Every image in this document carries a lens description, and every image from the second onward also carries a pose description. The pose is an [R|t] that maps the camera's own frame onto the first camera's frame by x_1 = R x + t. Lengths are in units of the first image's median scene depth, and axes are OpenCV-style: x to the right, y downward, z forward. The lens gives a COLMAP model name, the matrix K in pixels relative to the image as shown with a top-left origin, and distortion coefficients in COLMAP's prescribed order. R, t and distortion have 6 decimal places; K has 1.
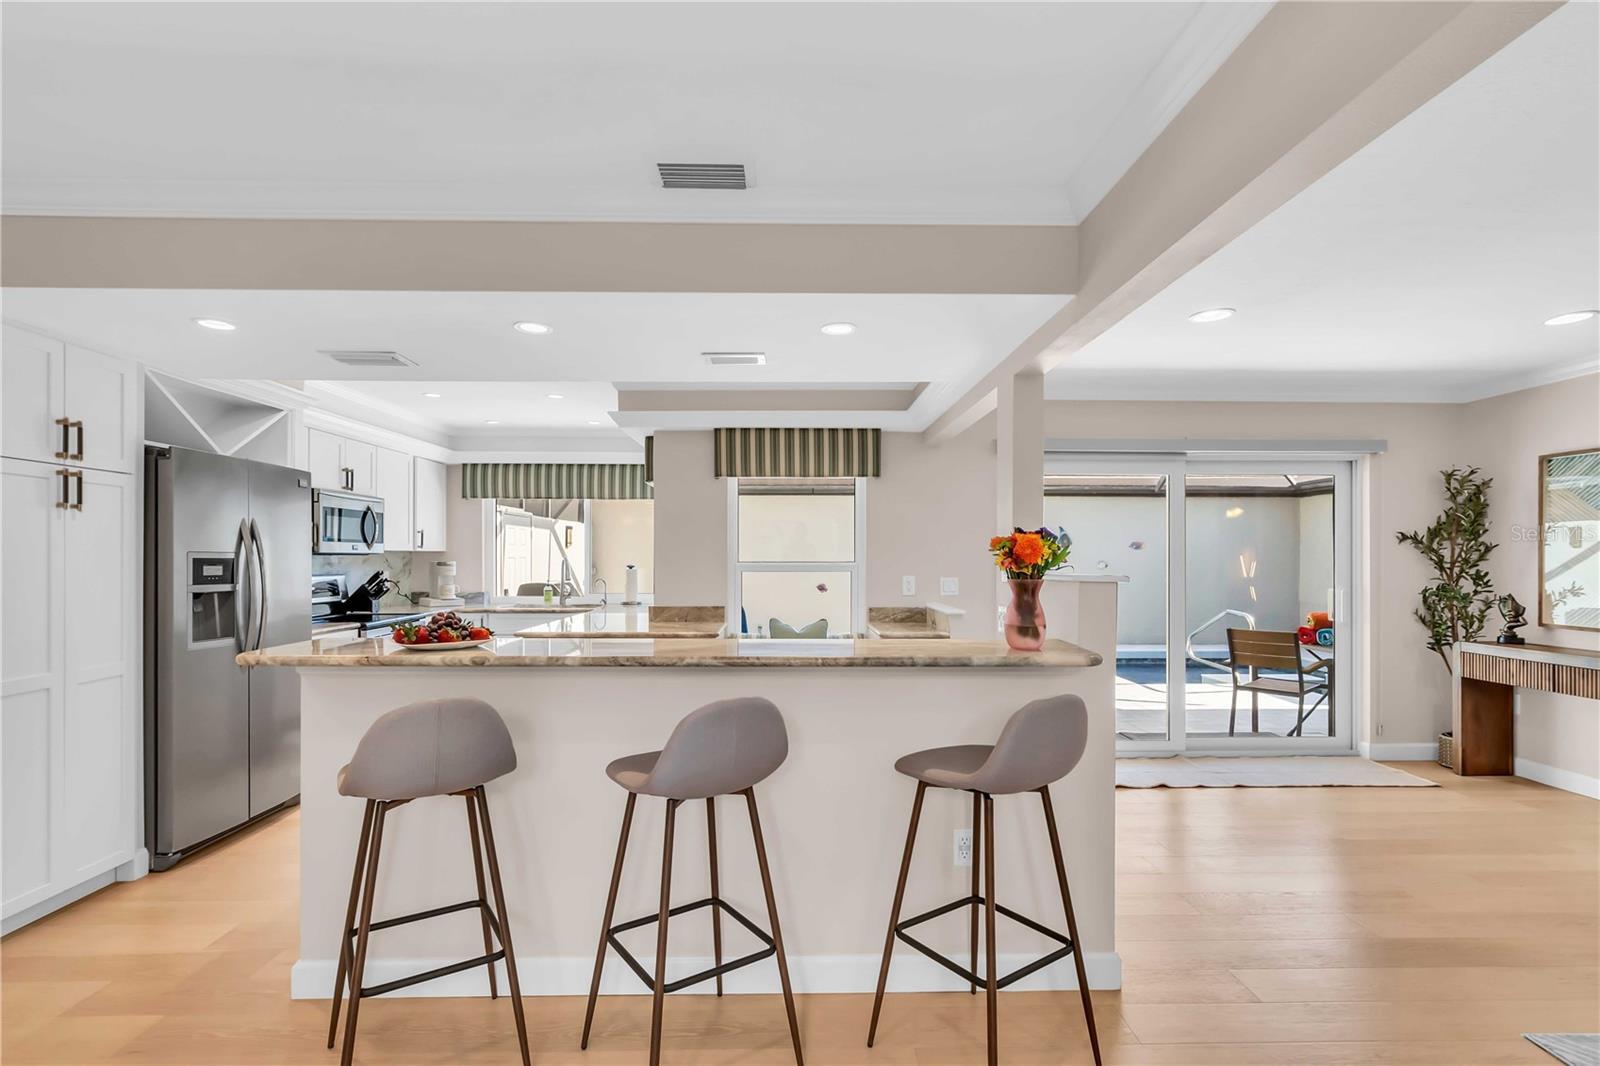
lens RADIAL K [[748.6, 0, 798.2], [0, 748.6, 560.1], [0, 0, 1]] dist [0.000730, -0.001026]
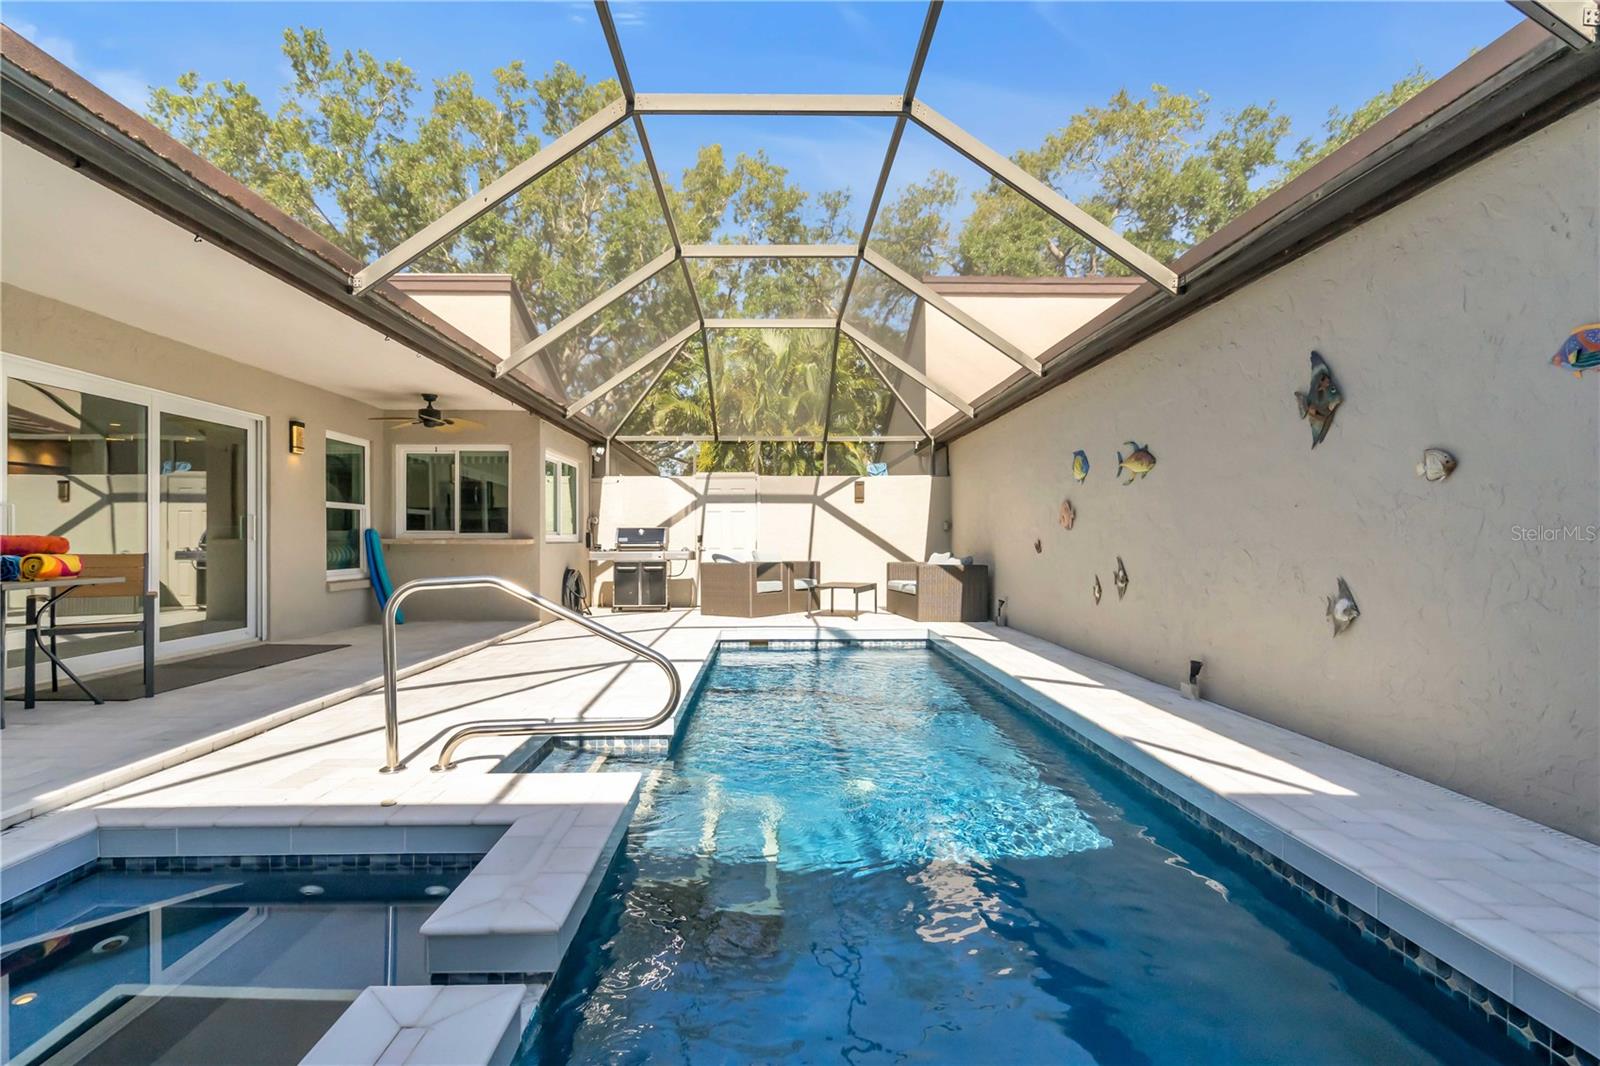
lens RADIAL K [[742.5, 0, 776.6], [0, 742.5, 535.2], [0, 0, 1]] dist [-0.003349, 0.000556]
pose [[-0.007280, -0.006711, -0.999951, 1.678815], [0.001266, 0.999977, -0.006720, 0.081445], [0.999973, -0.001315, -0.007272, 2.027796]]
